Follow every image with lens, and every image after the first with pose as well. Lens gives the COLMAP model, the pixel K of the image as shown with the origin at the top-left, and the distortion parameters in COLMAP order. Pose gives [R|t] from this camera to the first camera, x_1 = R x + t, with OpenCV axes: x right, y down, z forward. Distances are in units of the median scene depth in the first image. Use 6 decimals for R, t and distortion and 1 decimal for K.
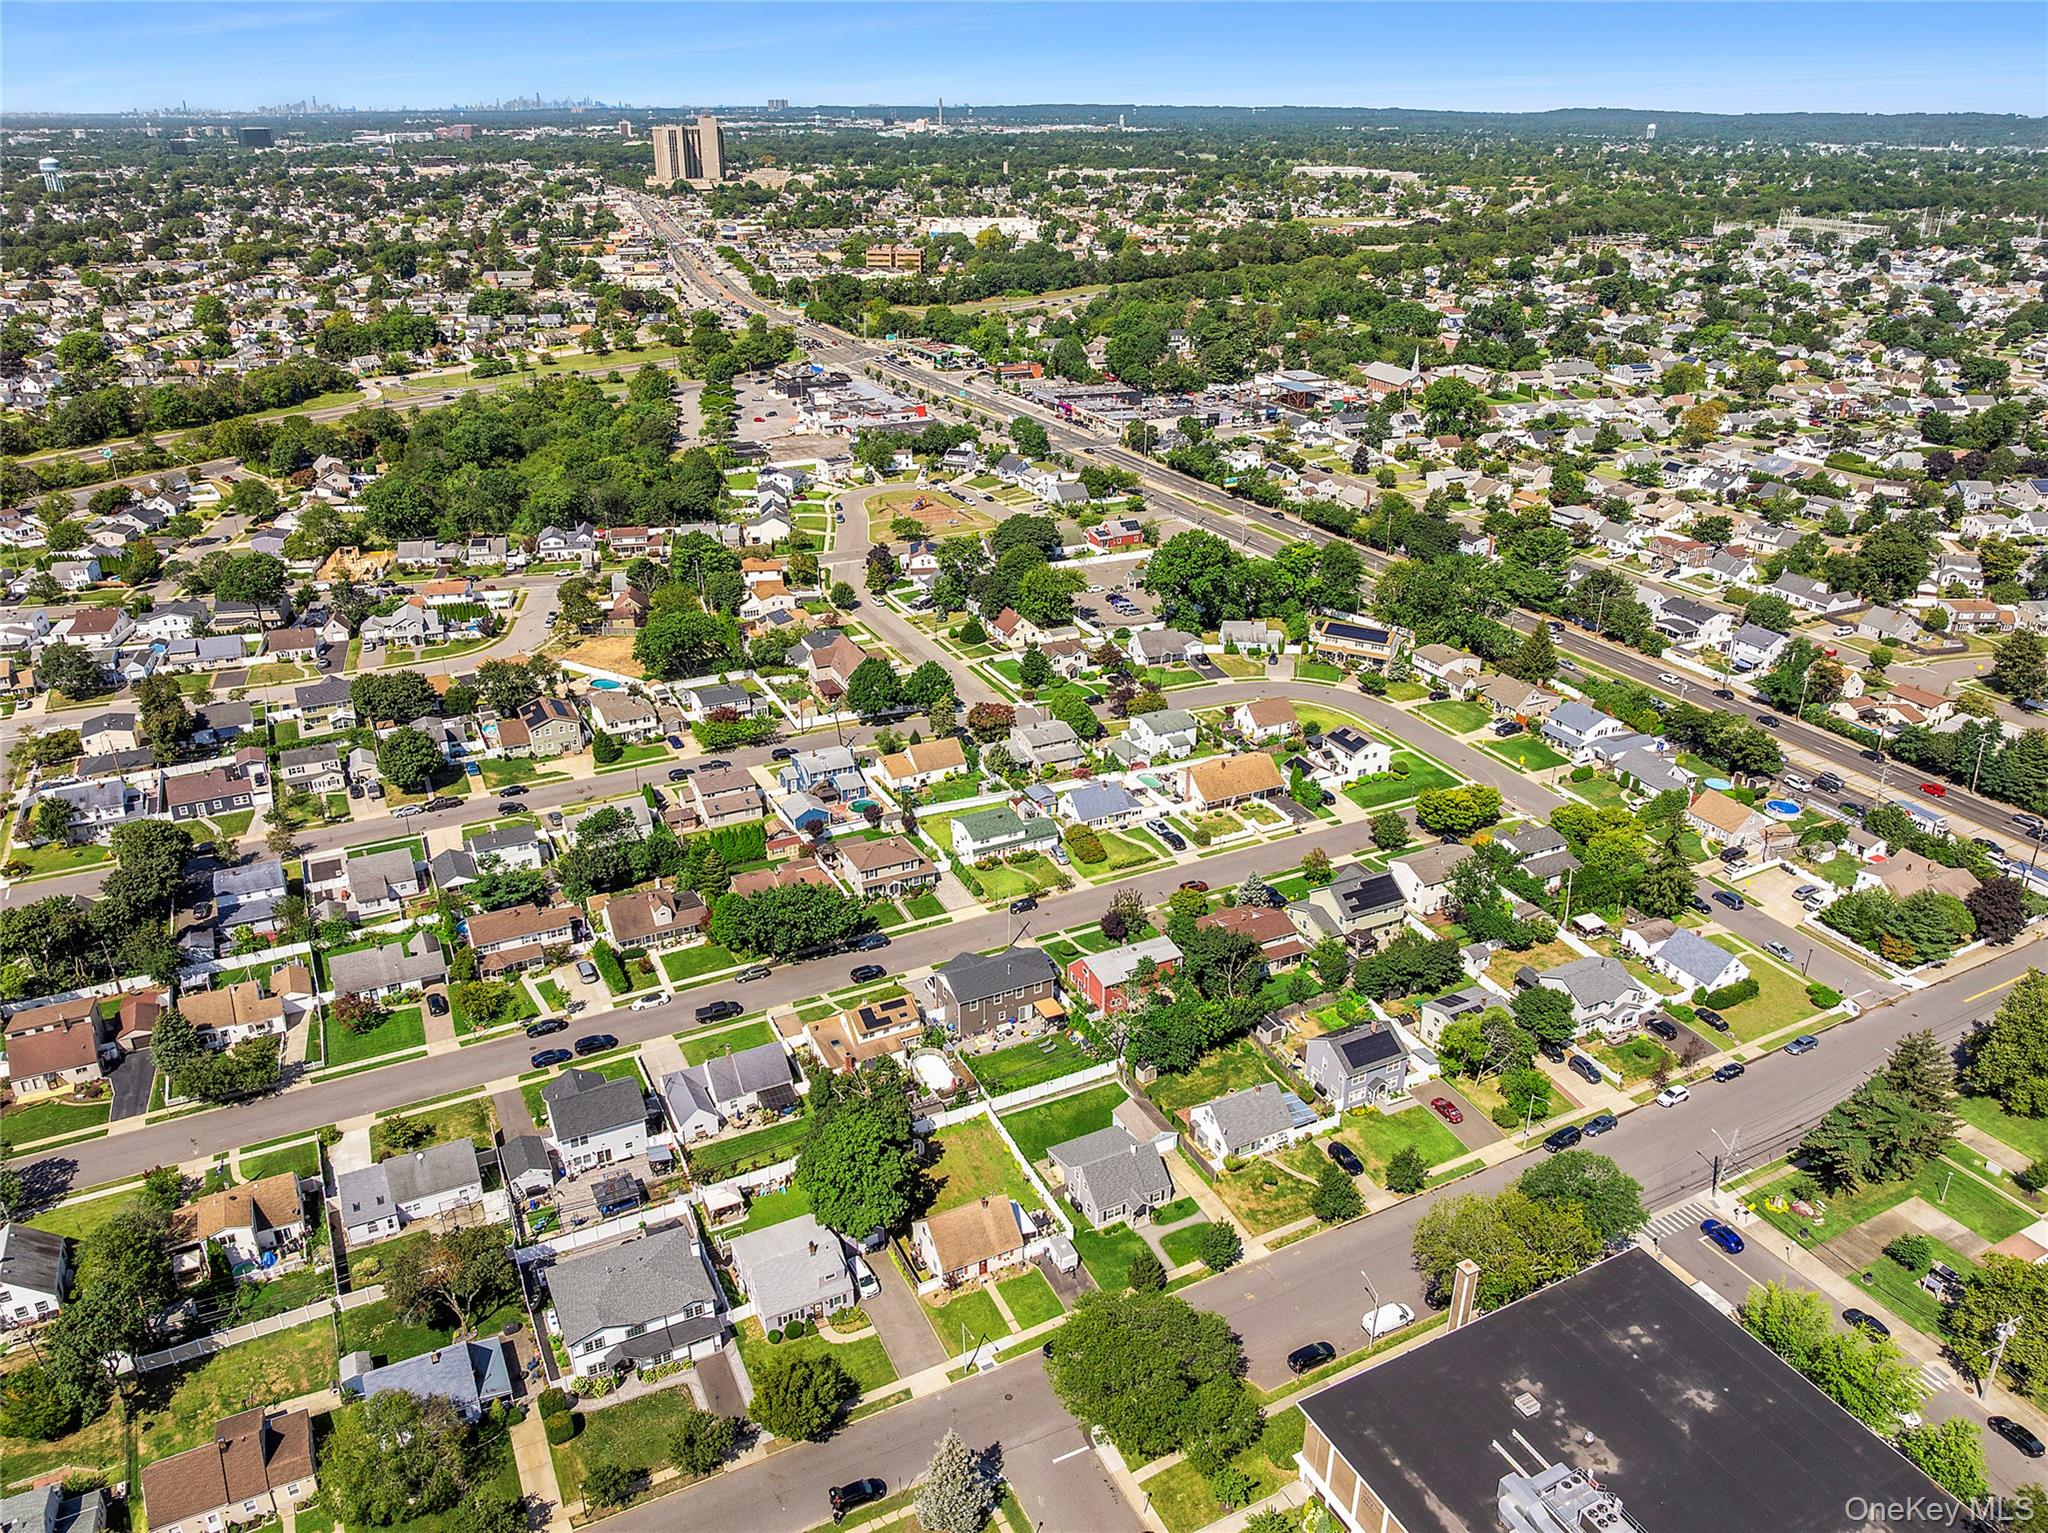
lens RADIAL K [[1463.6, 0, 1042.0], [0, 1463.6, 729.5], [0, 0, 1]] dist [-0.015258, -0.045896]
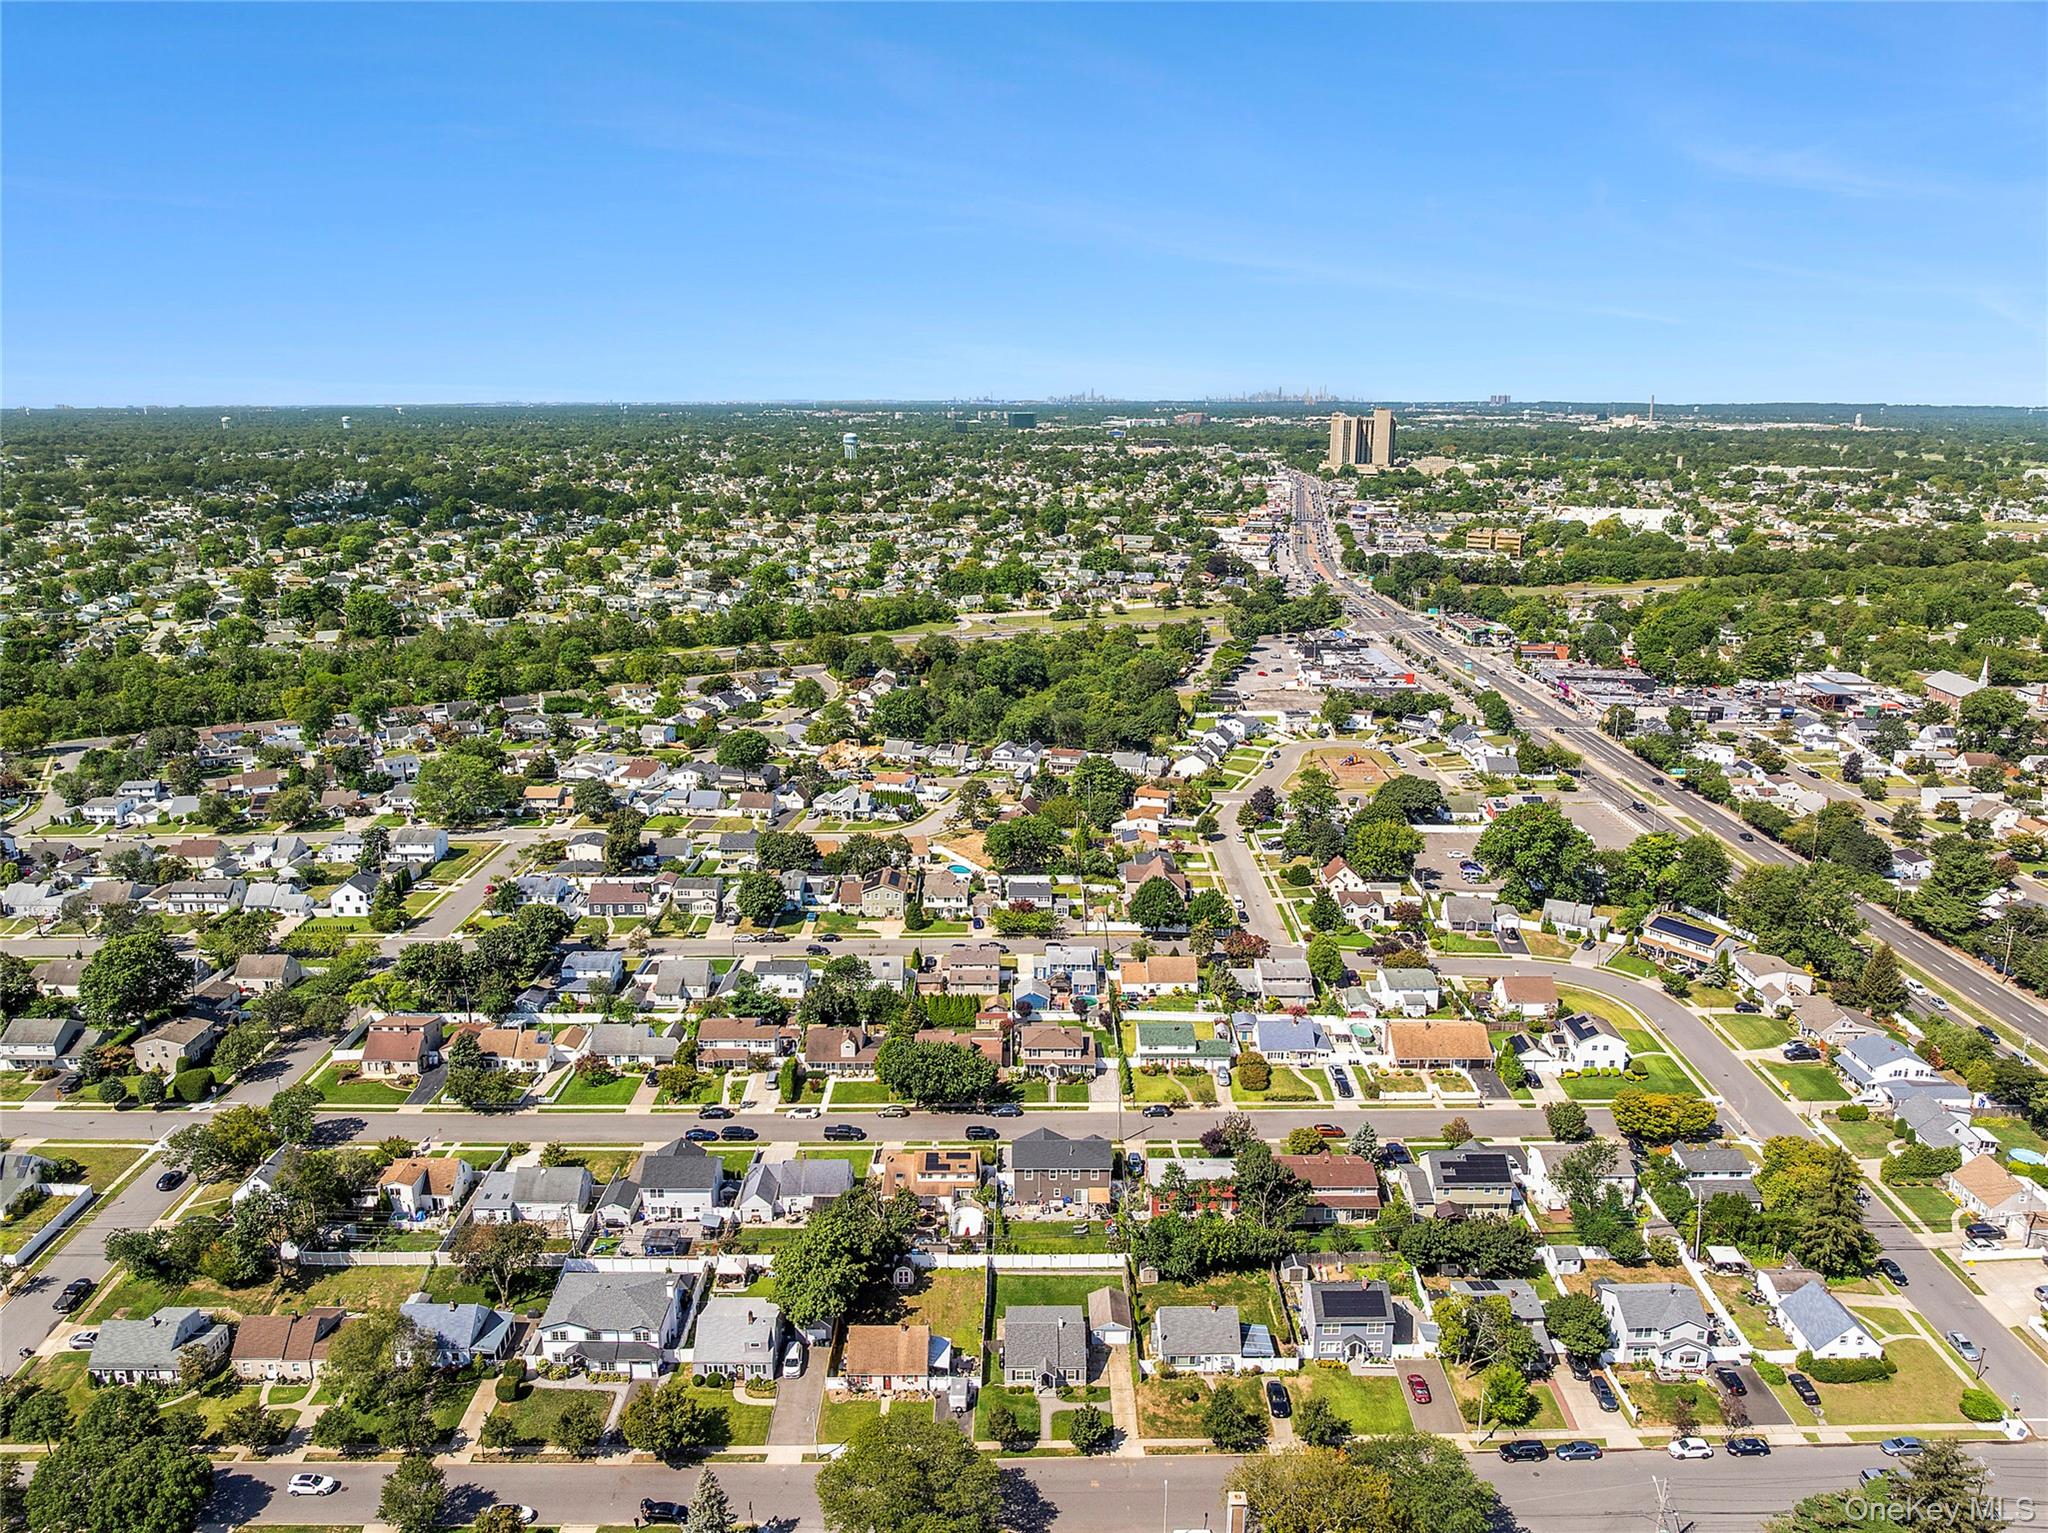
lens RADIAL K [[1442.7, 0, 1048.2], [0, 1442.7, 758.3], [0, 0, 1]] dist [-0.018587, -0.055198]
pose [[0.896709, 0.106847, -0.429531, 0.264584], [-0.174335, 0.977241, -0.120860, 0.009039], [0.406842, 0.183259, 0.894928, -0.004350]]
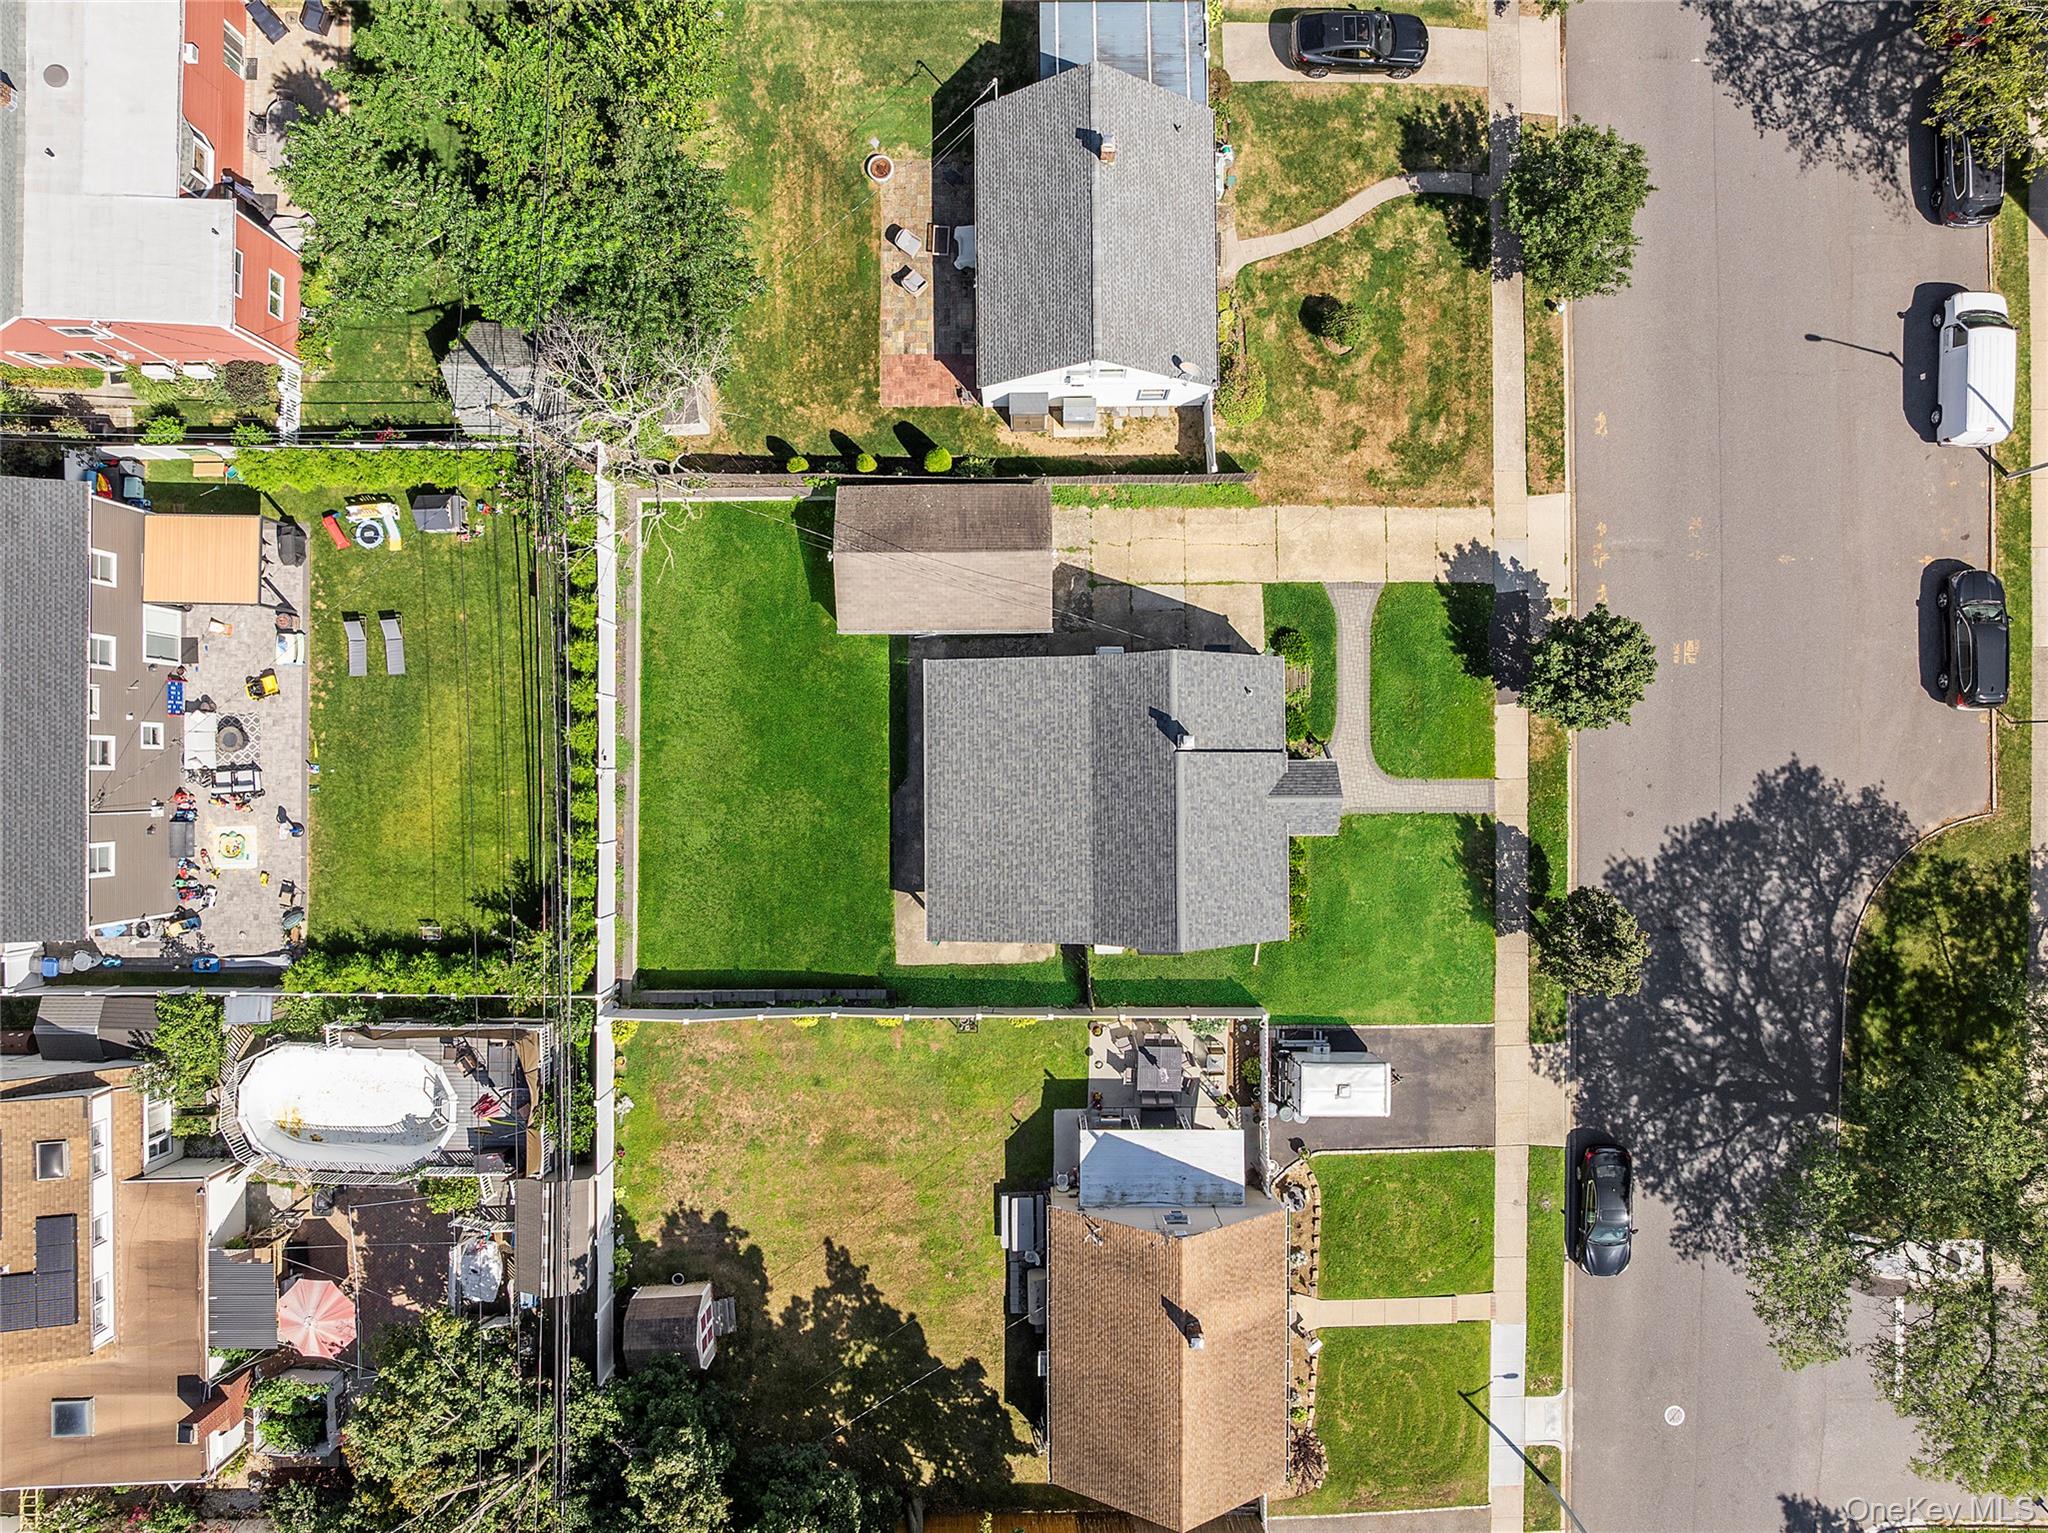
lens RADIAL K [[1463.6, 0, 1042.0], [0, 1463.6, 729.5], [0, 0, 1]] dist [-0.015258, -0.045896]
pose [[0.454045, -0.890948, 0.007397, 0.029443], [0.346535, 0.184237, 0.919766, 0.012350], [-0.820827, -0.415052, 0.392396, 0.529667]]
